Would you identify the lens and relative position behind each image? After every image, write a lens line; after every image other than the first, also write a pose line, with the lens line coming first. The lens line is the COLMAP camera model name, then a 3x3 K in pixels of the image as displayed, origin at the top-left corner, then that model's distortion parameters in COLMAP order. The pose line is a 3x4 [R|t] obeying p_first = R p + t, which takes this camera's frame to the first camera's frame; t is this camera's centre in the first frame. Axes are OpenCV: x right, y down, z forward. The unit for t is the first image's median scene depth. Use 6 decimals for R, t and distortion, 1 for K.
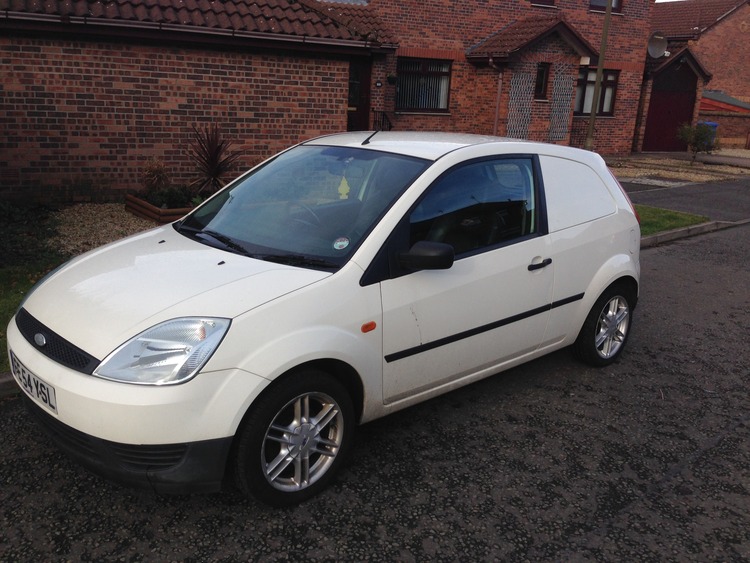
lens RADIAL K [[686.0, 0, 372.2], [0, 686.0, 282.9], [0, 0, 1]] dist [0.153955, -0.283167]
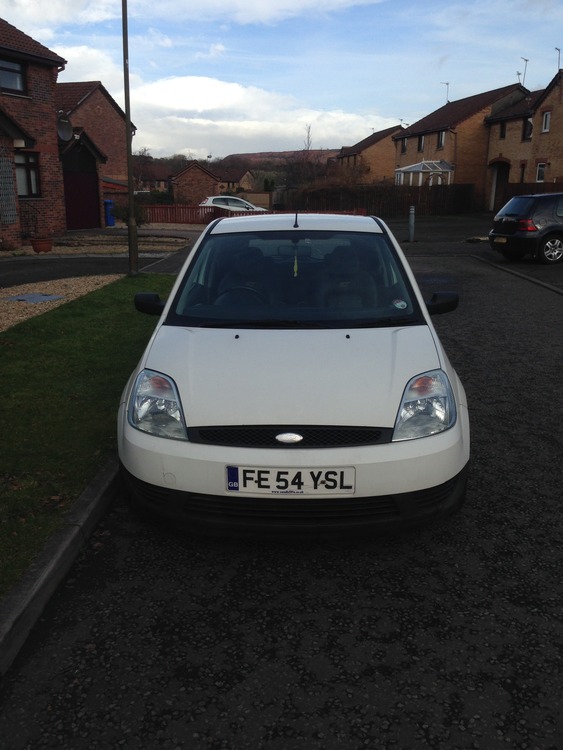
lens RADIAL K [[686.0, 0, 278.7], [0, 686.0, 372.8], [0, 0, 1]] dist [0.153955, -0.283167]
pose [[0.707701, -0.219429, 0.671573, -0.344493], [0.210862, 0.972825, 0.095654, -0.033177], [-0.674312, 0.073915, 0.734738, 0.082254]]
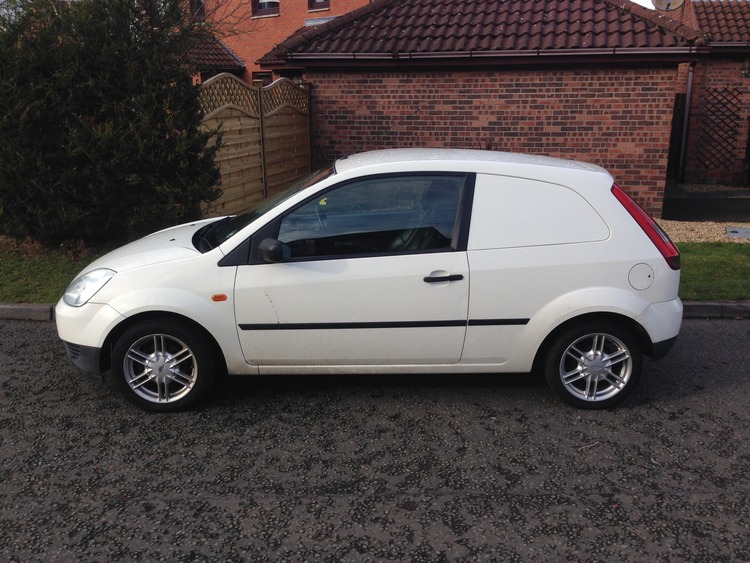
lens RADIAL K [[686.0, 0, 372.2], [0, 686.0, 282.9], [0, 0, 1]] dist [0.153955, -0.283167]
pose [[0.744613, 0.133746, -0.653960, 0.337141], [-0.143919, 0.988845, 0.038367, -0.017843], [0.651797, 0.065549, 0.755555, 0.060770]]
